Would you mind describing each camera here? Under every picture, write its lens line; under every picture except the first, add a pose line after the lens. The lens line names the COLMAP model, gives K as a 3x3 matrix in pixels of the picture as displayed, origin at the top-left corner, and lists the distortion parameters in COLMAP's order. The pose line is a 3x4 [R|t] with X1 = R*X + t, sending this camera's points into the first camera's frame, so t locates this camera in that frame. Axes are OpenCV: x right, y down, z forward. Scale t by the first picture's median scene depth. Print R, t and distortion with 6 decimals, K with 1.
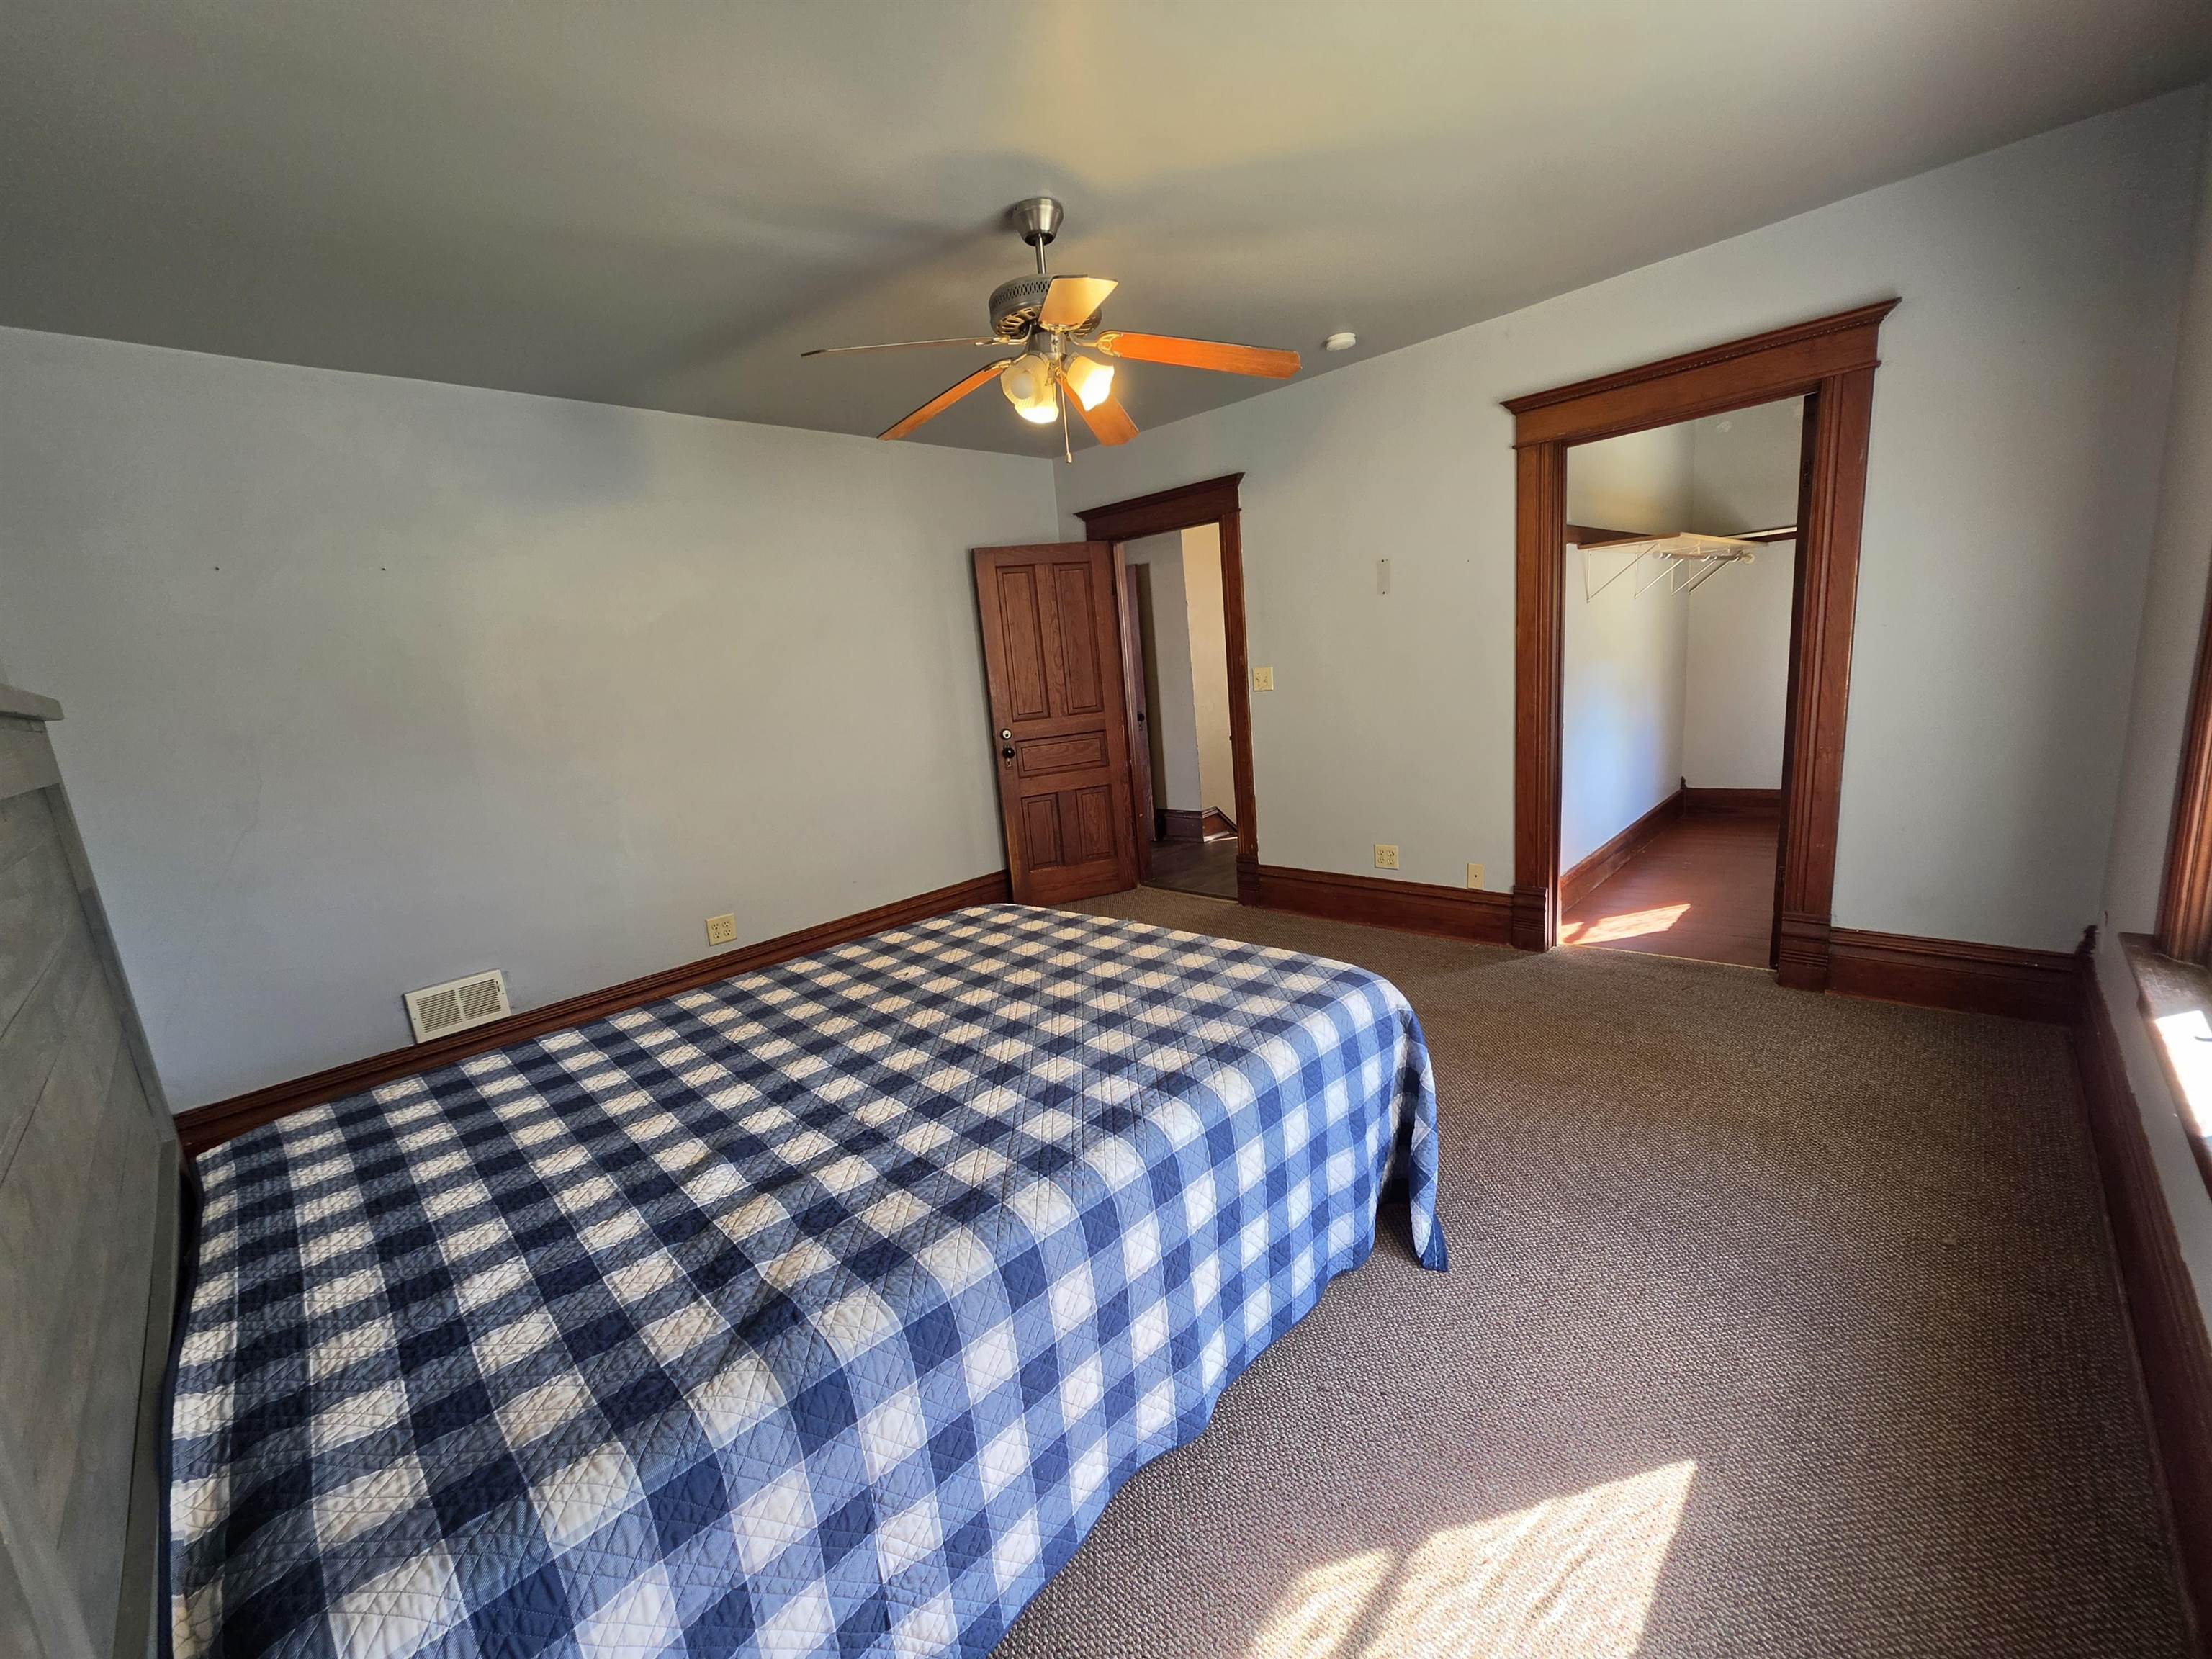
lens RADIAL K [[884.4, 0, 1109.3], [0, 884.4, 834.6], [0, 0, 1]] dist [0.000307, -0.000036]
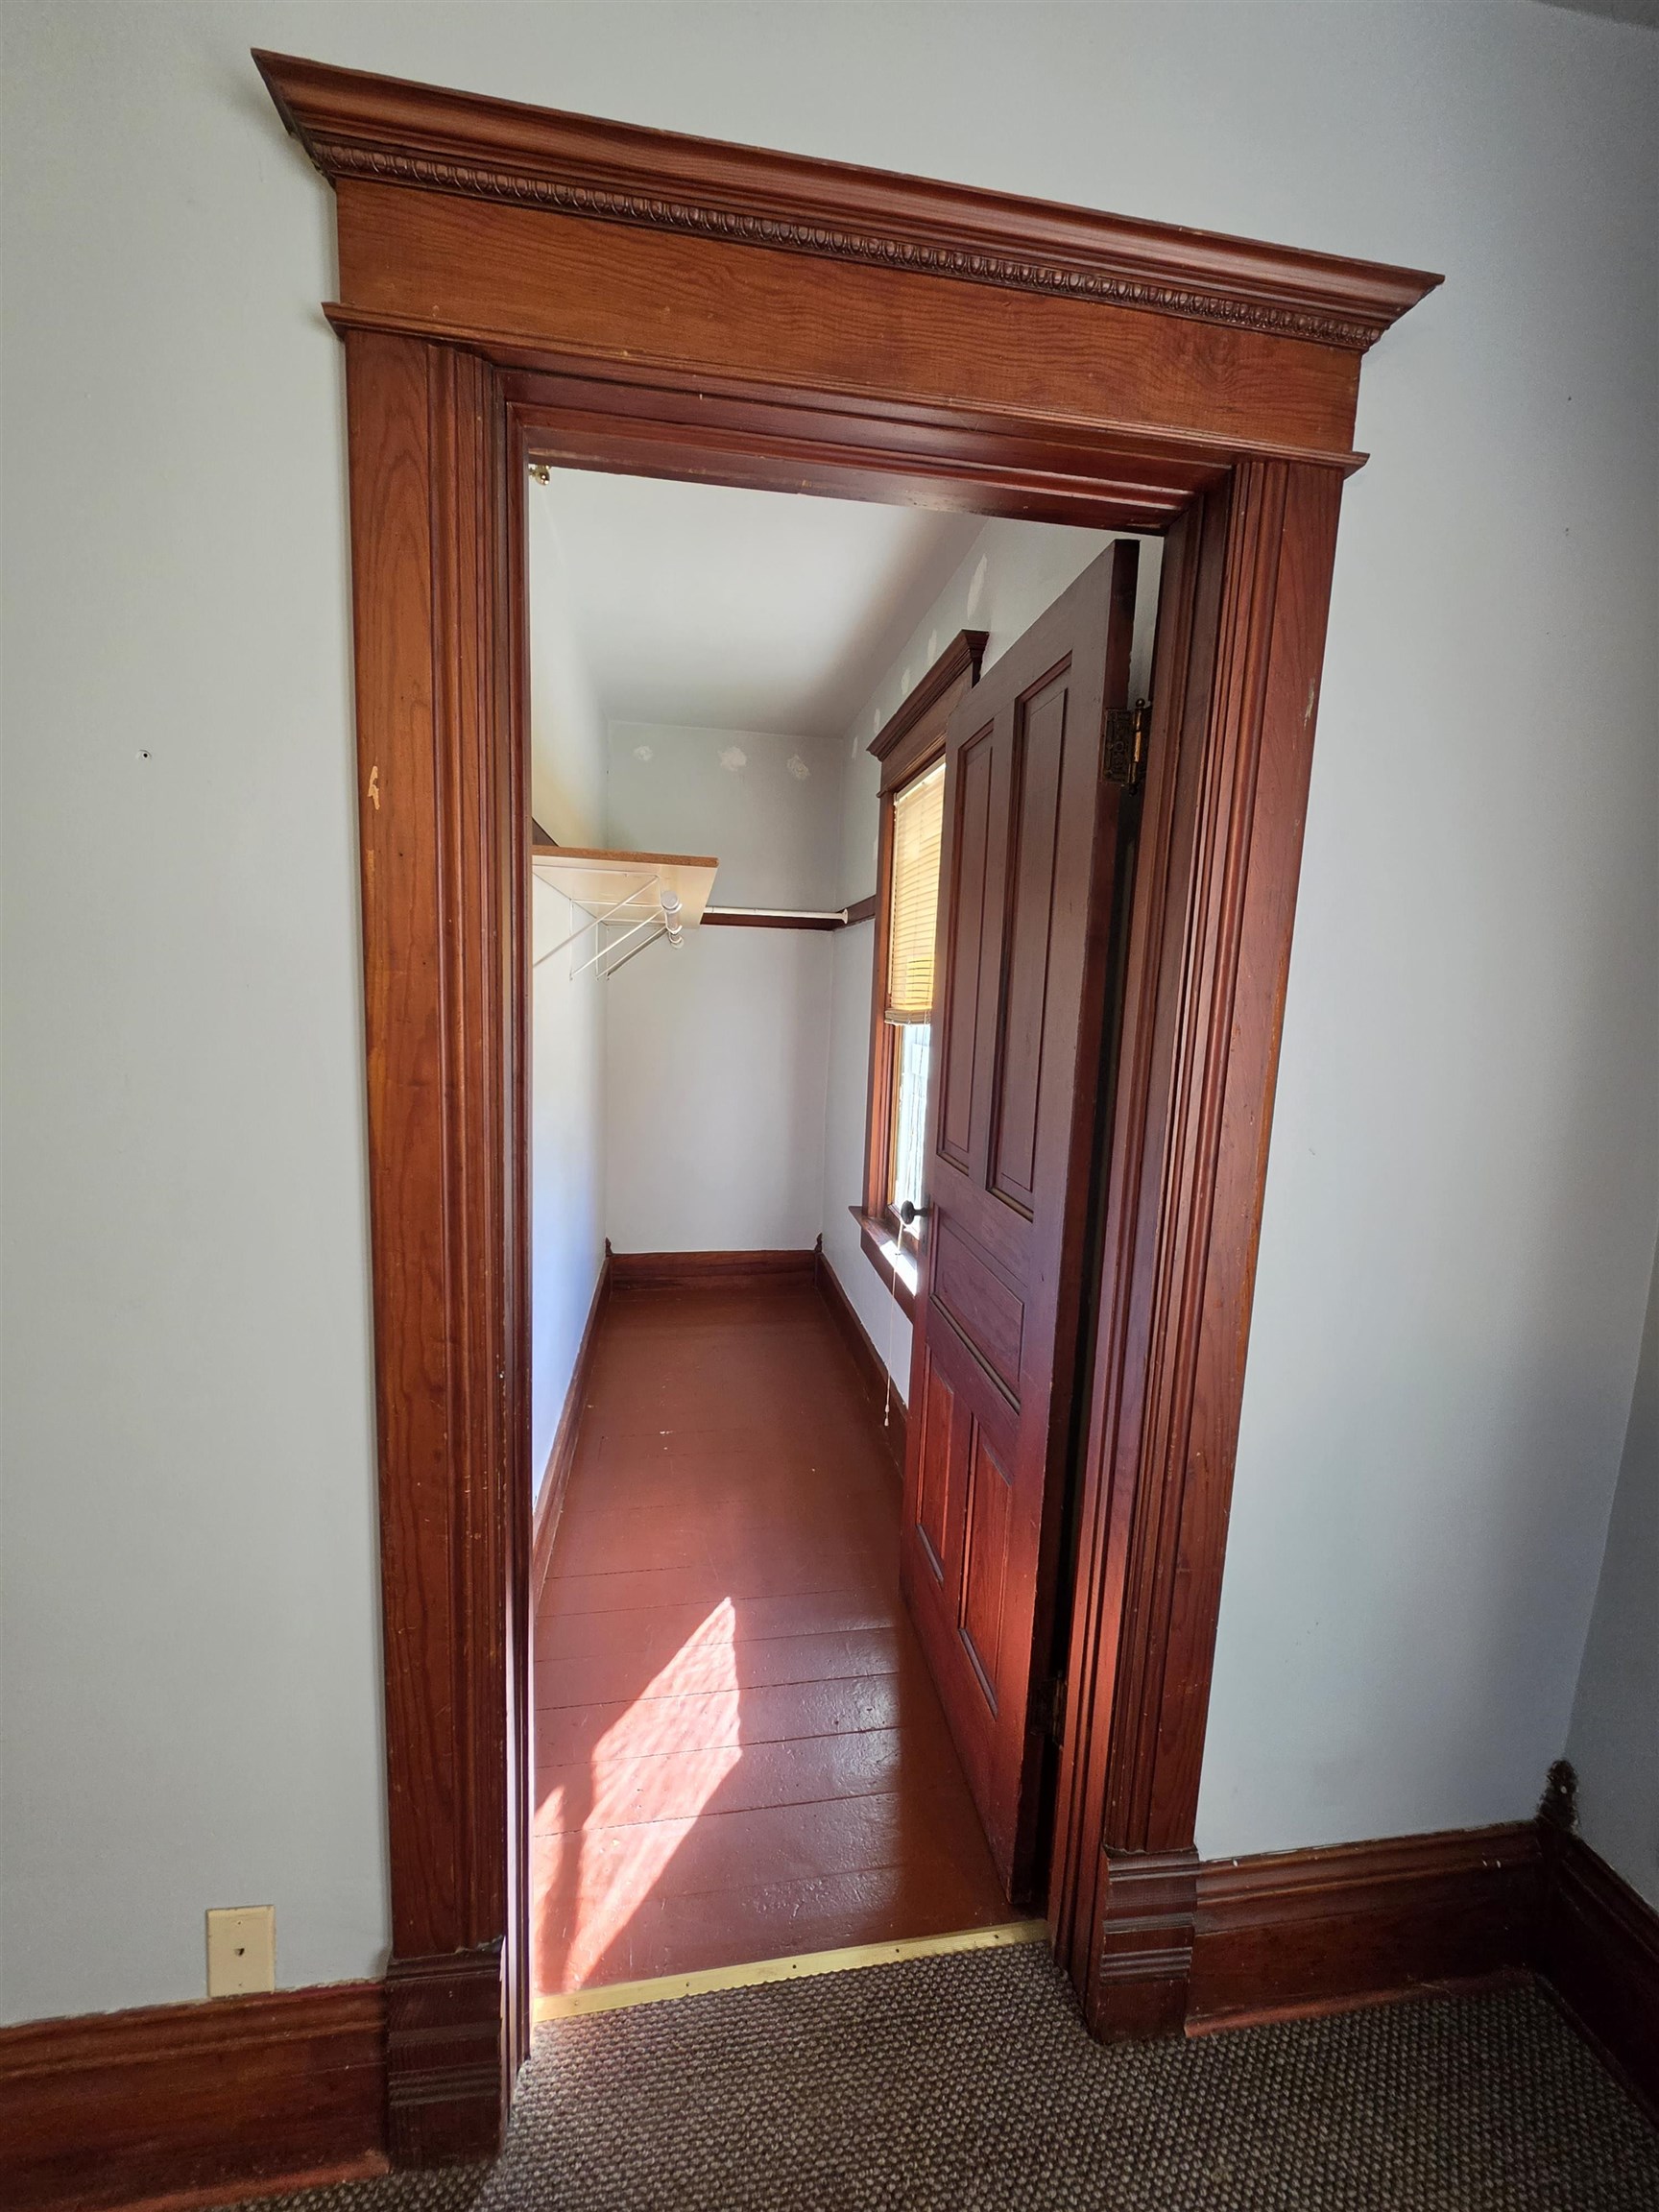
lens RADIAL K [[884.4, 0, 830.3], [0, 884.4, 1110.7], [0, 0, 1]] dist [0.000307, -0.000036]
pose [[0.604379, 0.006655, 0.796669, 0.352515], [0.069792, 0.995679, -0.061264, -0.202191], [-0.793634, 0.092628, 0.601302, 0.774763]]
